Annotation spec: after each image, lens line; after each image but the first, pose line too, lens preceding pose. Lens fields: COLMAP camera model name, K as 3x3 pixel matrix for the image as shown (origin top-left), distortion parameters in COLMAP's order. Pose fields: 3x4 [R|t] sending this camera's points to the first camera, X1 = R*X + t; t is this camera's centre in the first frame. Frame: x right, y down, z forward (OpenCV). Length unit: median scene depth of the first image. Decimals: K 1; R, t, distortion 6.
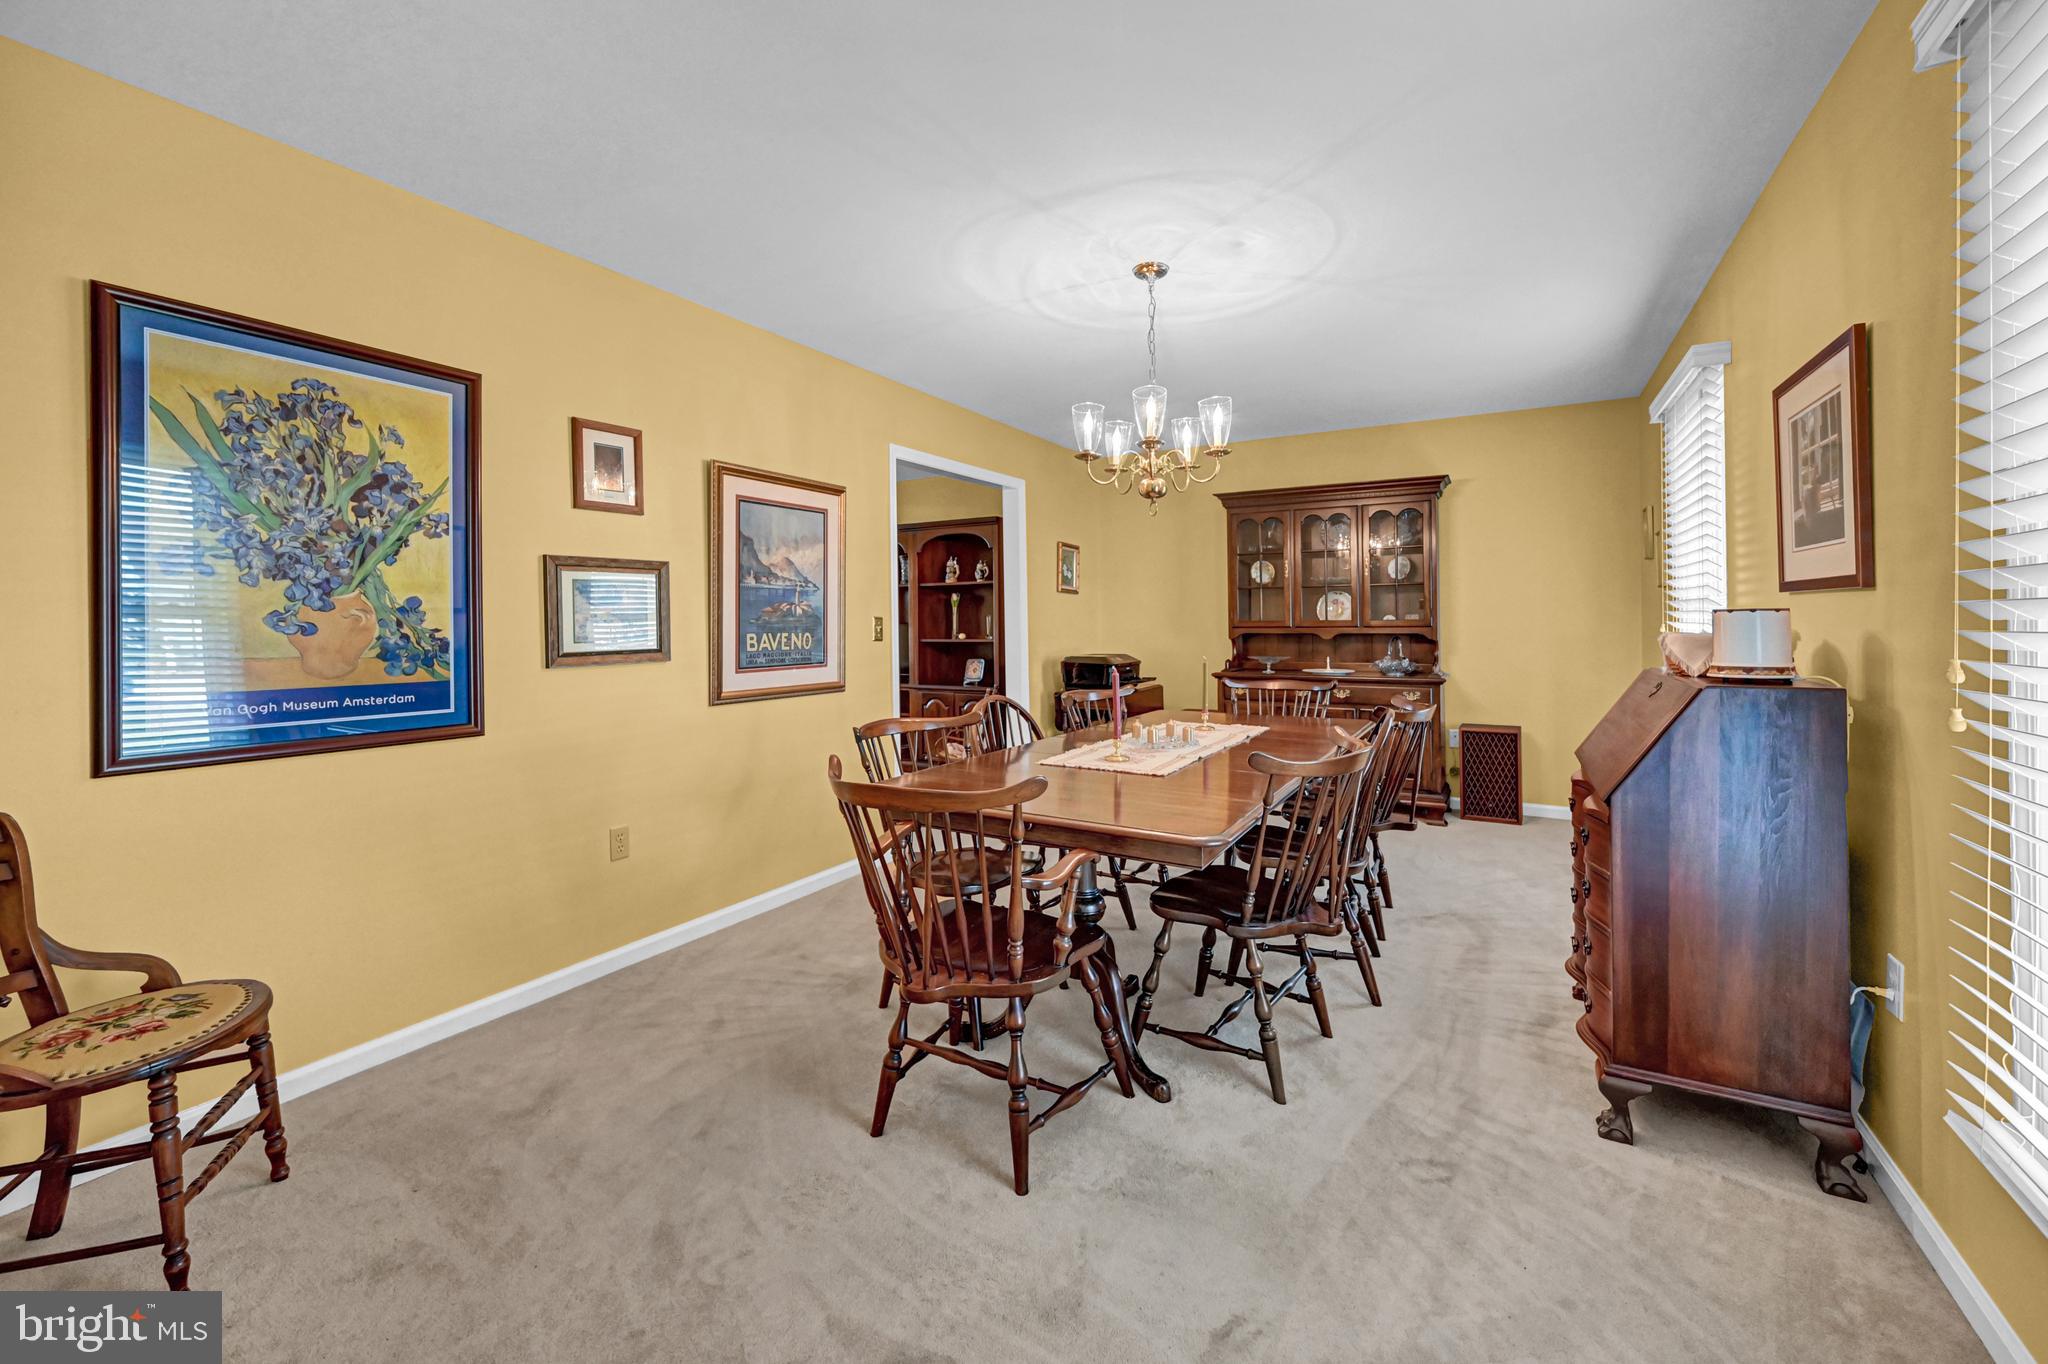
lens RADIAL K [[822.6, 0, 1041.0], [0, 822.6, 616.4], [0, 0, 1]] dist [-0.000293, -0.000001]
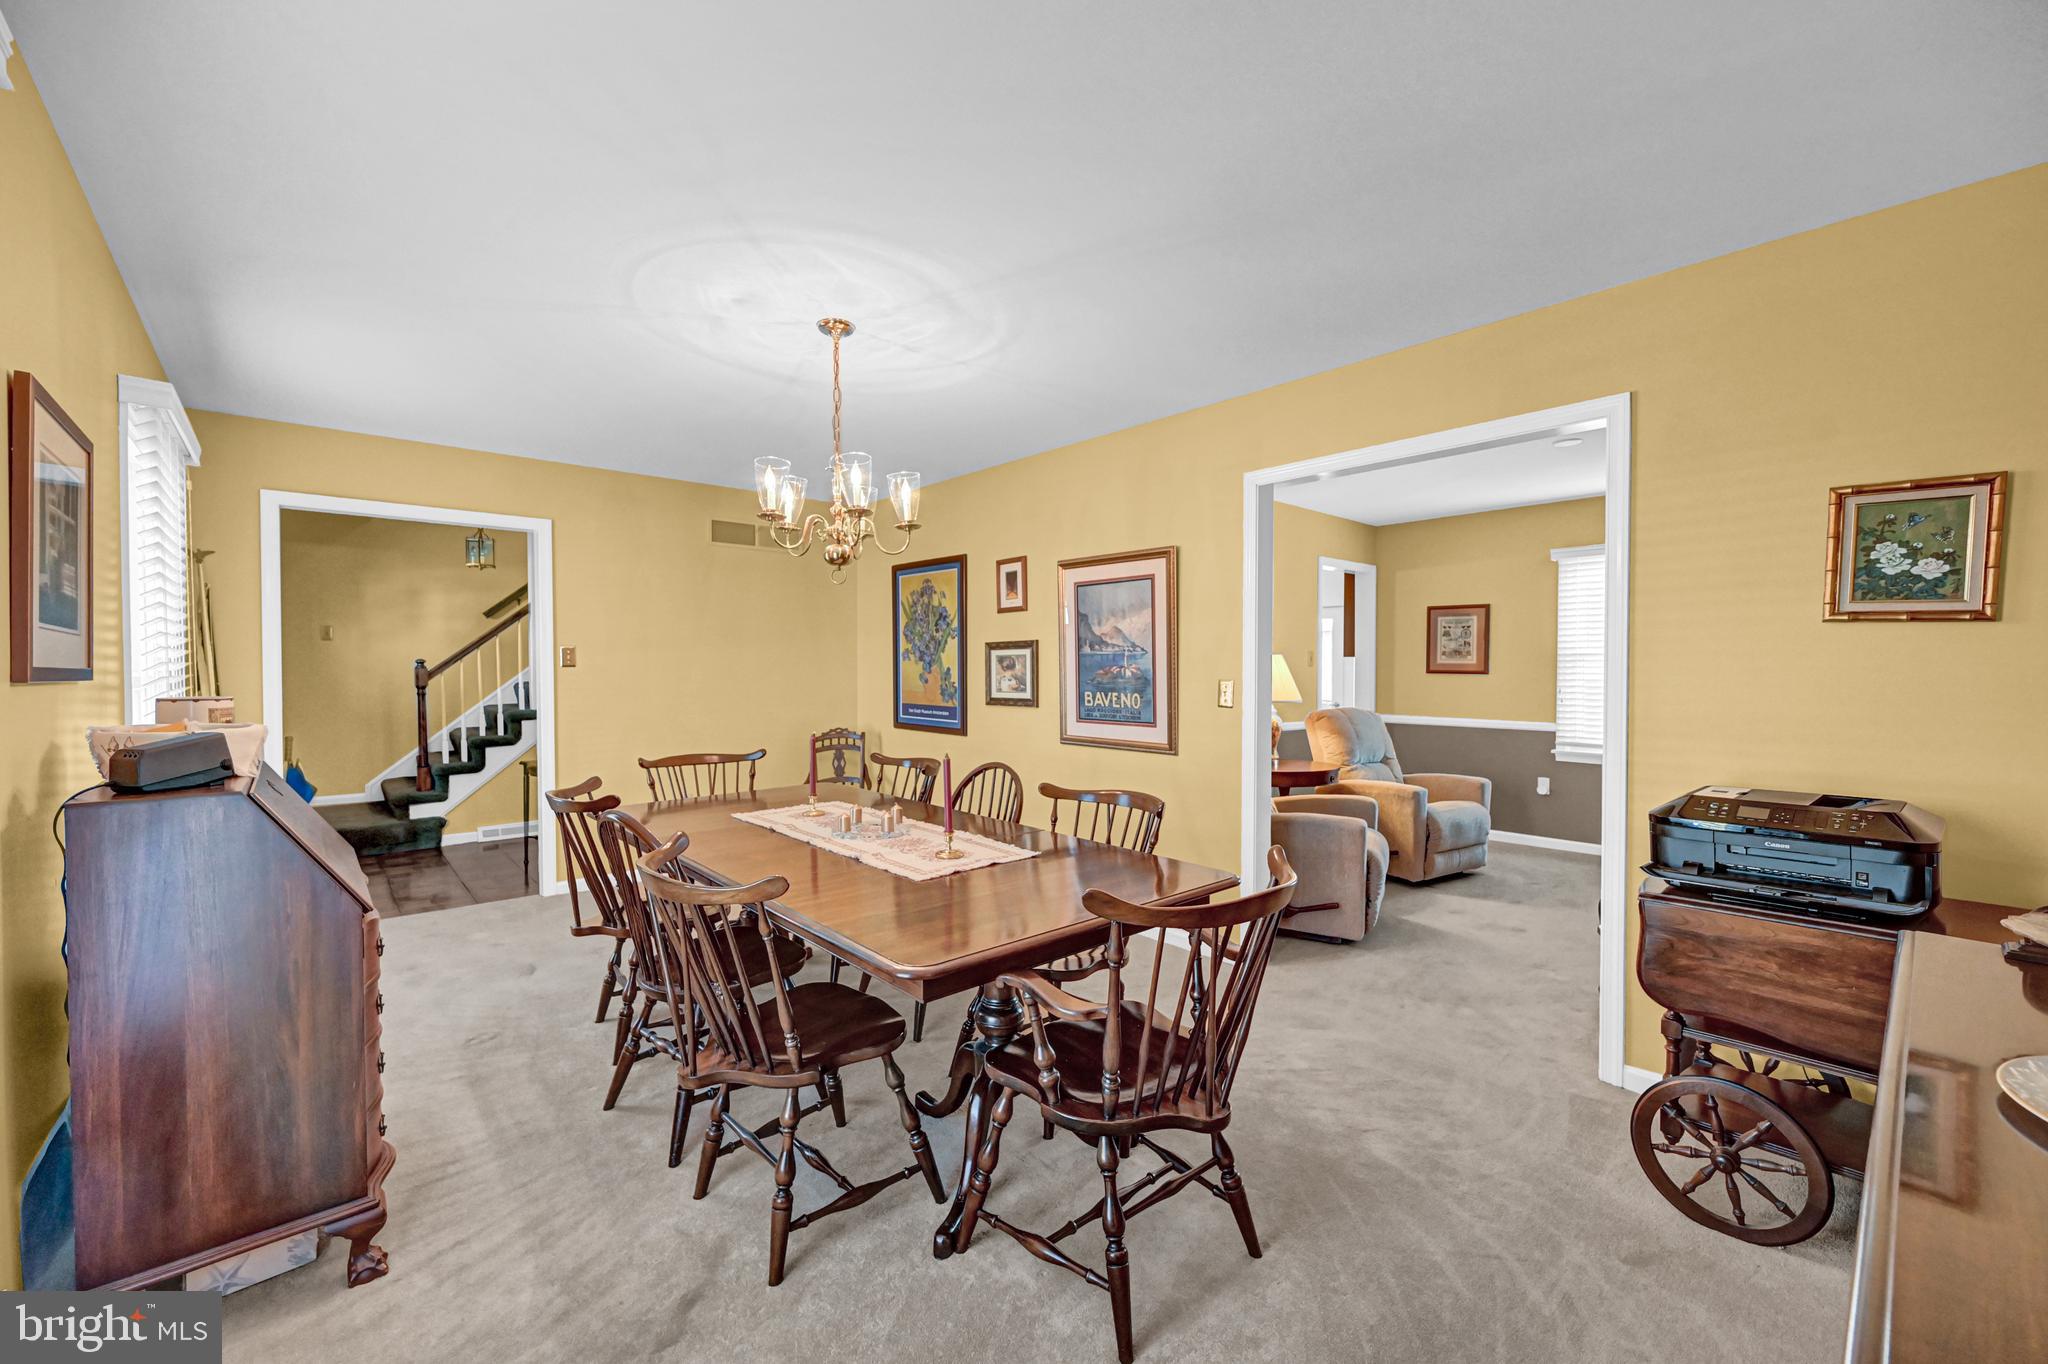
lens RADIAL K [[822.6, 0, 1025.3], [0, 822.6, 681.3], [0, 0, 1]] dist [-0.000293, -0.000001]
pose [[-0.325017, 0.018023, -0.945536, 0.846806], [0.002729, 0.999832, 0.018120, -0.017513], [0.945704, 0.003309, -0.325012, 1.314807]]
